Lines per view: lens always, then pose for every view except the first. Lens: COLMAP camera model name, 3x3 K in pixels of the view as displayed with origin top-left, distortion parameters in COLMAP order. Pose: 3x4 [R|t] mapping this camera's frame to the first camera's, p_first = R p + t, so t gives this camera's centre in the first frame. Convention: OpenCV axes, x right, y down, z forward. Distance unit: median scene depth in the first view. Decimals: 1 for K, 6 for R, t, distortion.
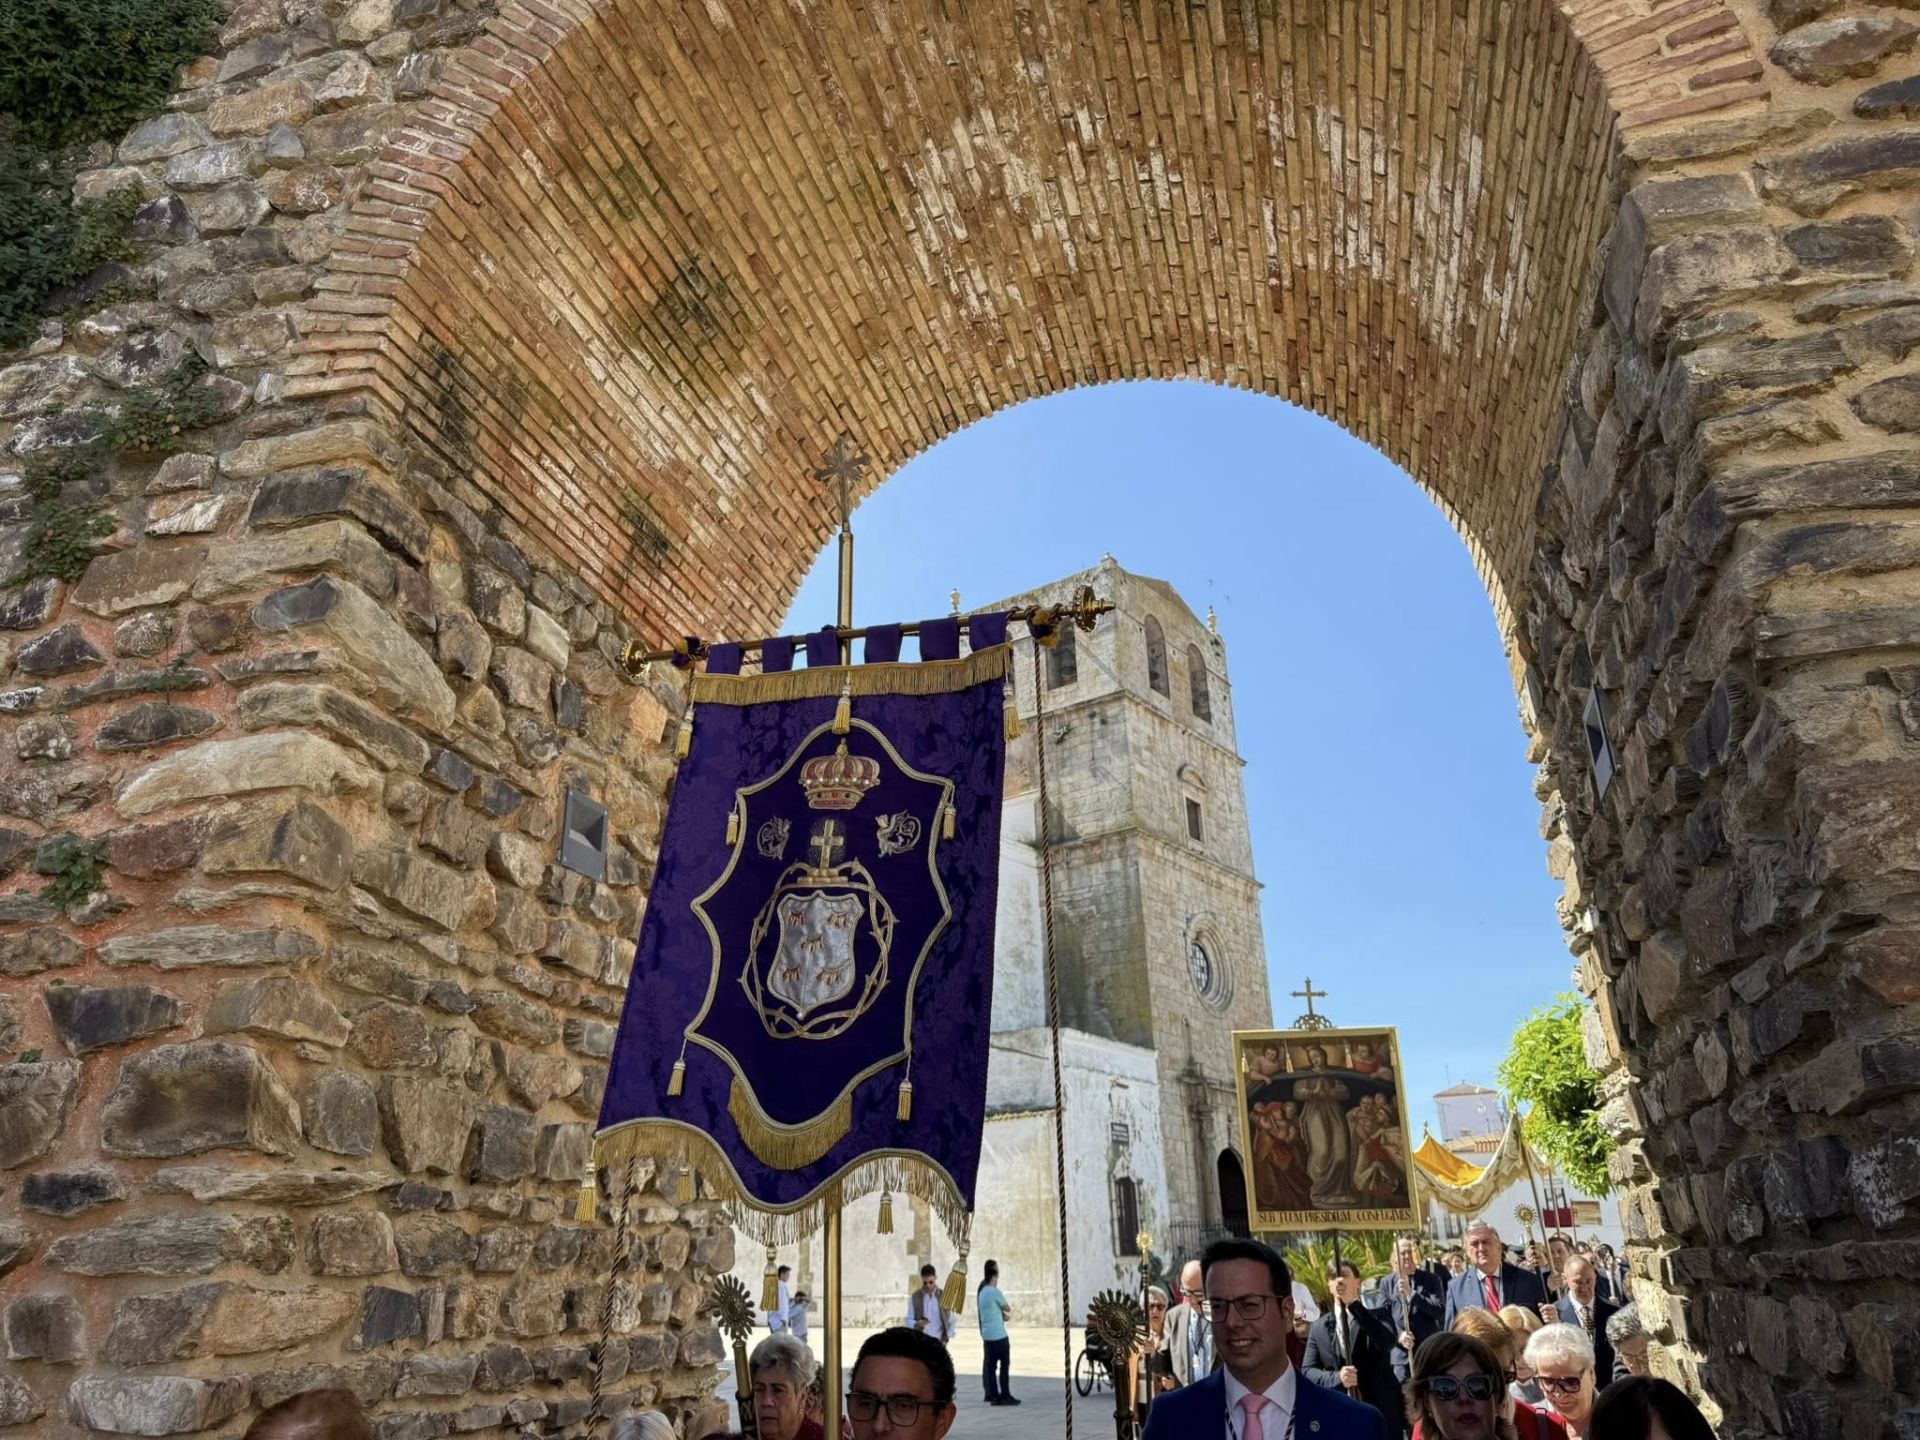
lens RADIAL K [[1343.0, 0, 946.9], [0, 1343.0, 714.8], [0, 0, 1]] dist [0.081937, -0.105128]
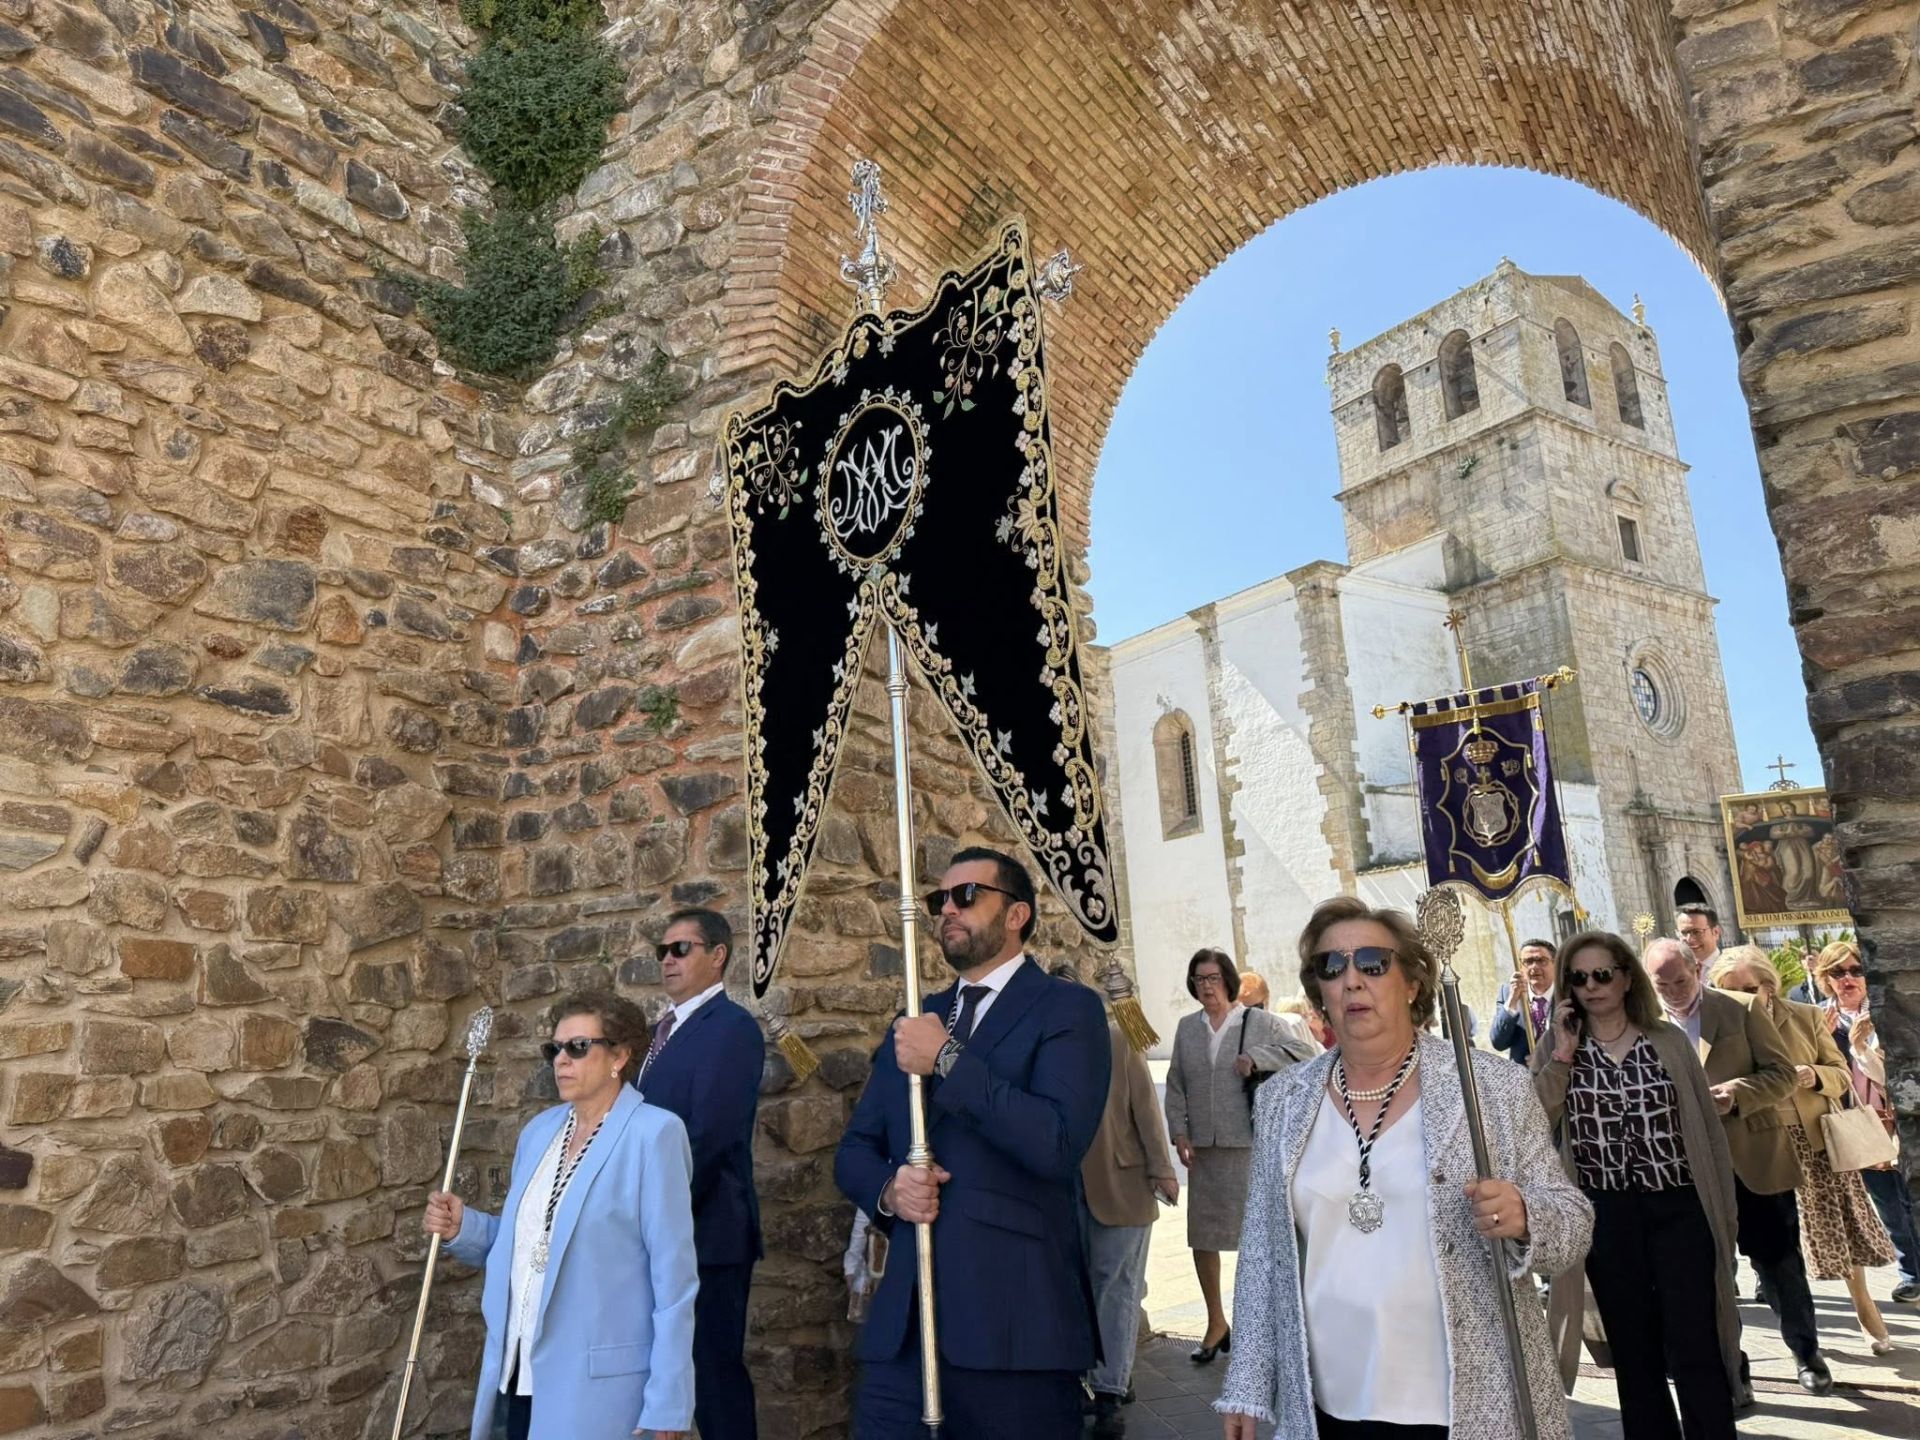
lens RADIAL K [[1373.3, 0, 951.8], [0, 1373.3, 728.0], [0, 0, 1]] dist [0.147988, -0.286597]
pose [[0.949593, -0.096022, -0.298416, 0.131972], [0.145929, 0.977903, 0.149699, -0.042806], [0.277448, -0.185700, 0.942623, -0.342418]]
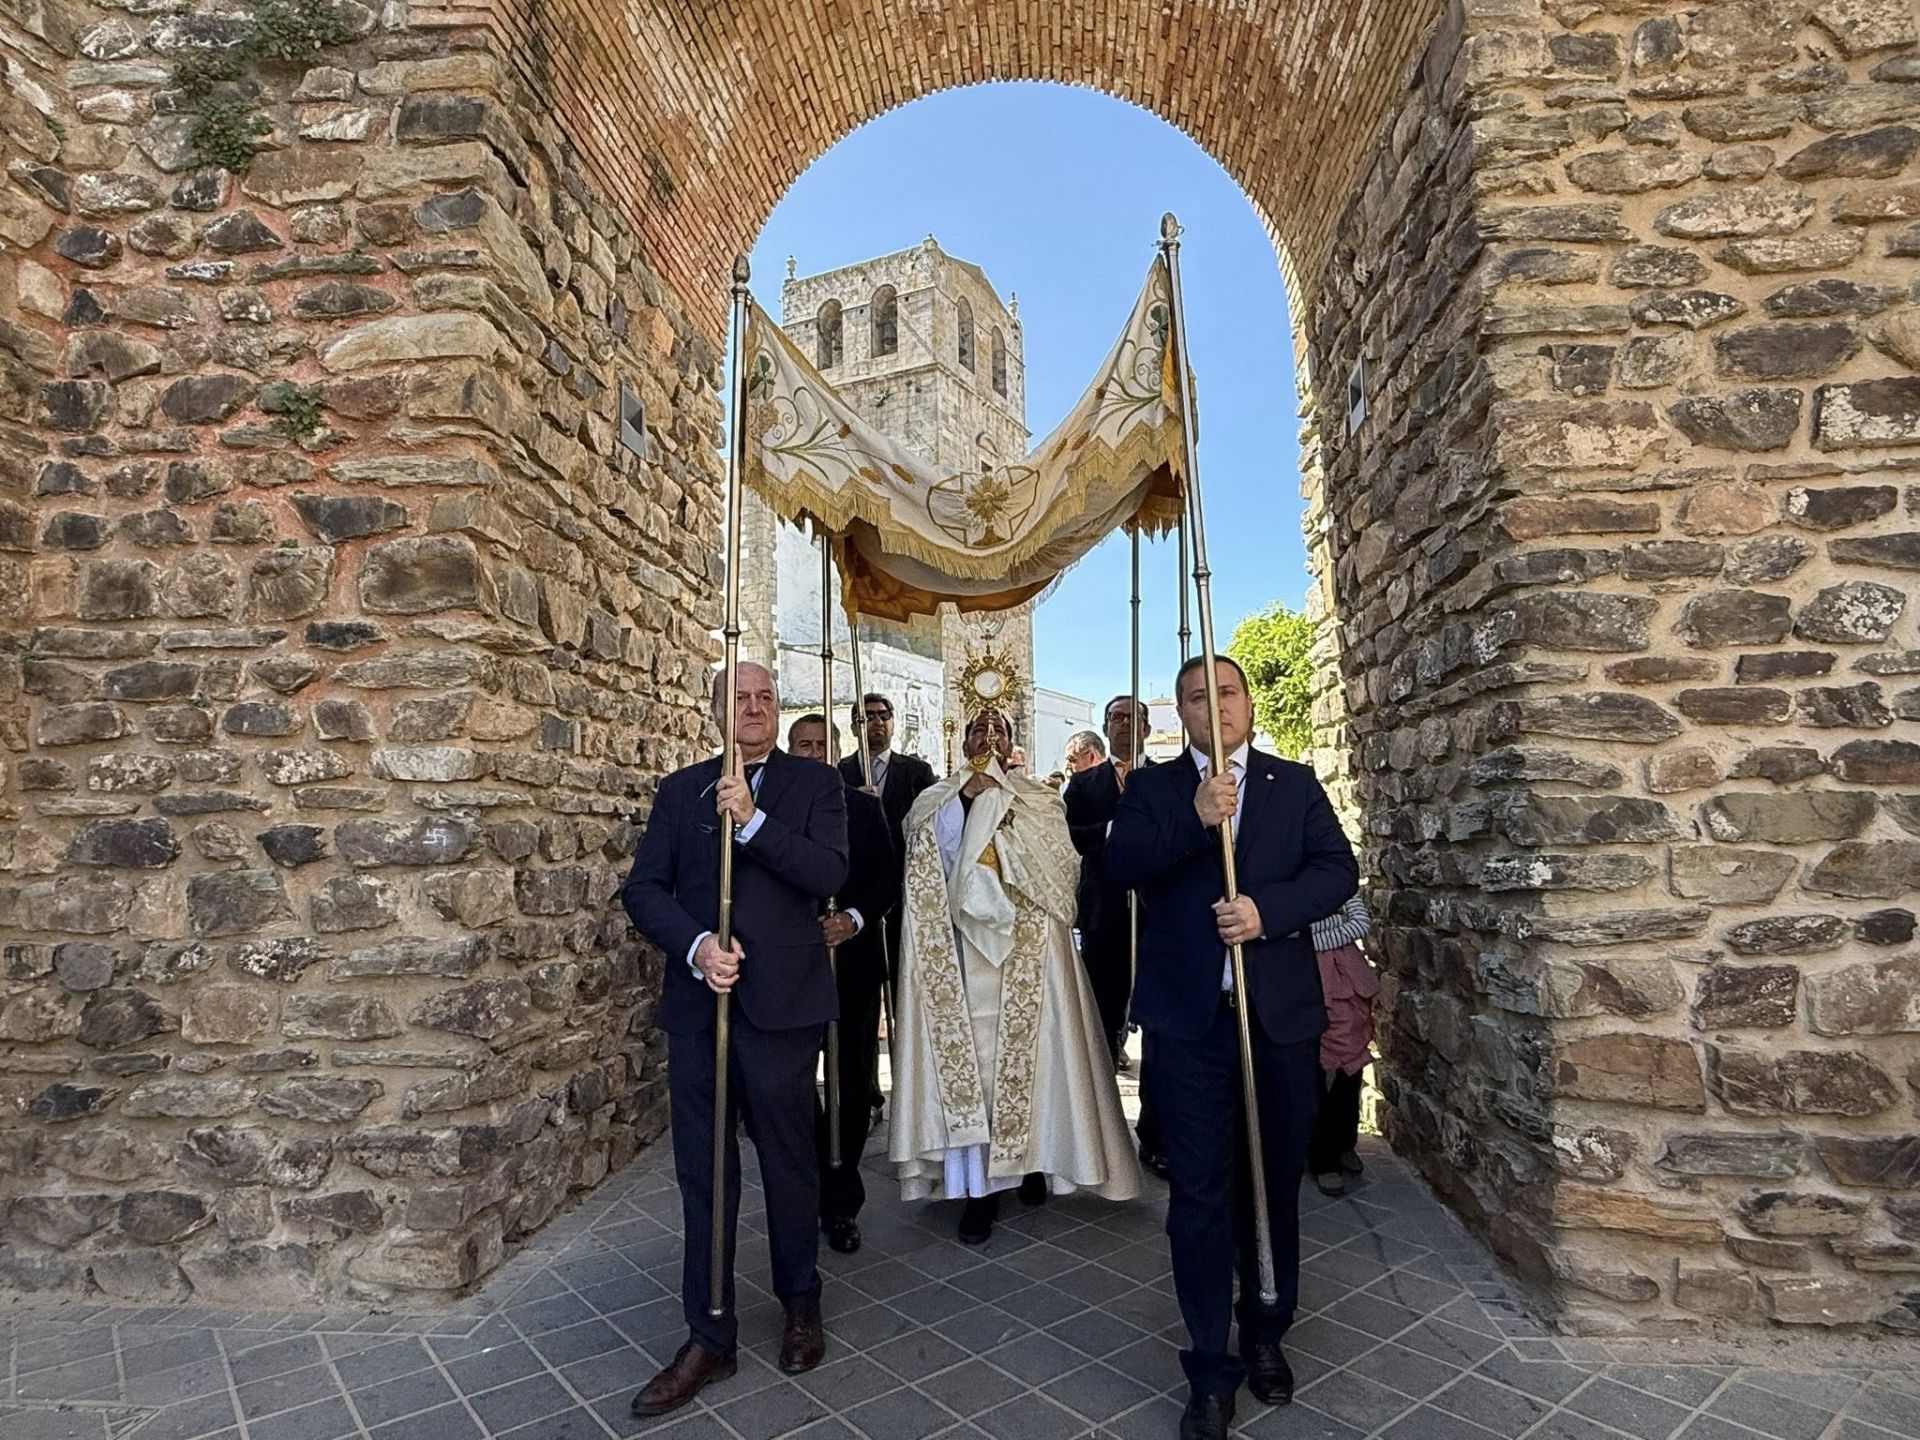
lens RADIAL K [[1138.4, 0, 950.4], [0, 1138.4, 726.8], [0, 0, 1]] dist [-0.001142, 0.000678]
pose [[0.984818, 0.020703, 0.172351, -0.149098], [-0.069294, 0.957212, 0.280969, 0.040966], [-0.159160, -0.288646, 0.944114, -0.186551]]
